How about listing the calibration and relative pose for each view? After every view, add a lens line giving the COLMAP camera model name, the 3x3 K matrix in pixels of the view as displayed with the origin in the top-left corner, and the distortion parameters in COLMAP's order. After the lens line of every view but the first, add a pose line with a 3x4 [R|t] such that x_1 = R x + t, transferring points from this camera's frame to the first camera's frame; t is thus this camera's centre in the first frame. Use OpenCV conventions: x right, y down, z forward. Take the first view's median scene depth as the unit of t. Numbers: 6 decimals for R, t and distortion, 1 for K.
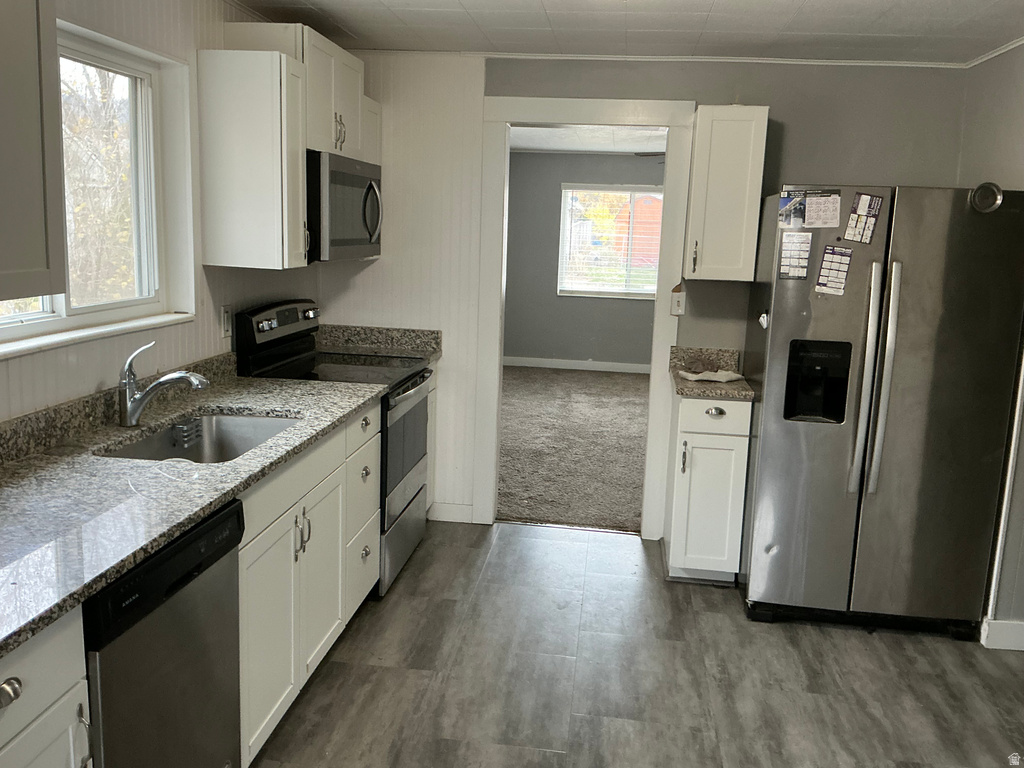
lens RADIAL K [[890.4, 0, 513.0], [0, 890.4, 384.0], [0, 0, 1]] dist [0.012837, 0.000774]
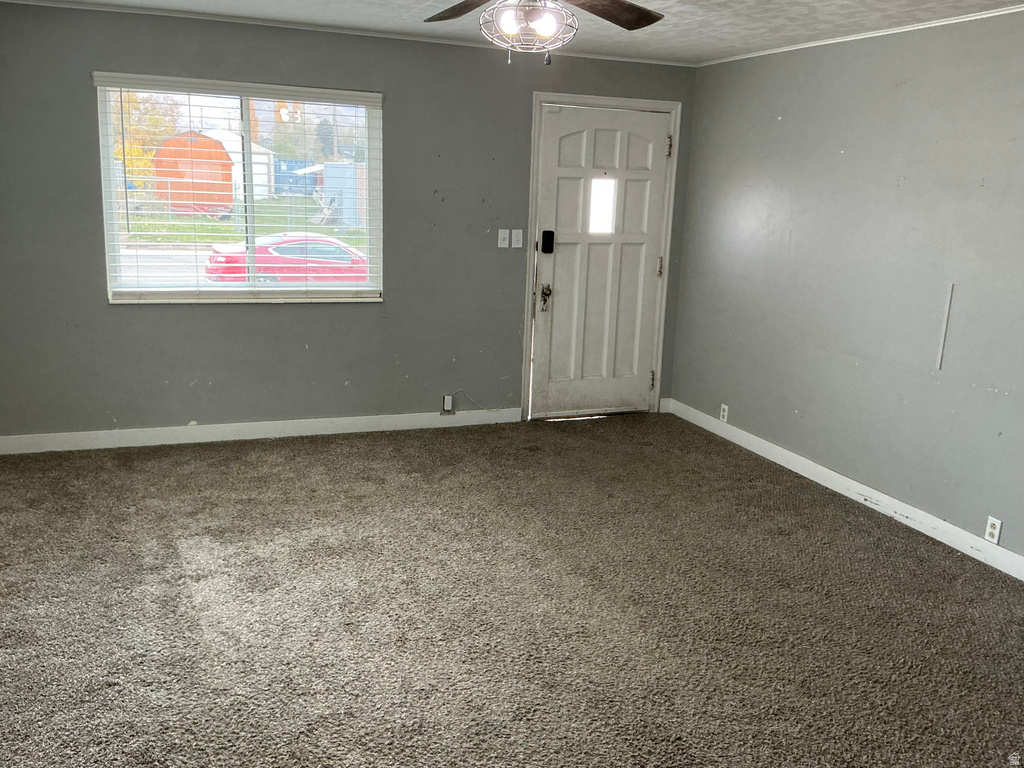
lens RADIAL K [[890.4, 0, 512.9], [0, 890.4, 384.5], [0, 0, 1]] dist [0.012837, 0.000774]
pose [[0.883119, -0.101055, 0.458135, 0.015181], [0.080579, 0.994686, 0.064079, -0.068036], [-0.462176, -0.019674, 0.886570, 0.447082]]
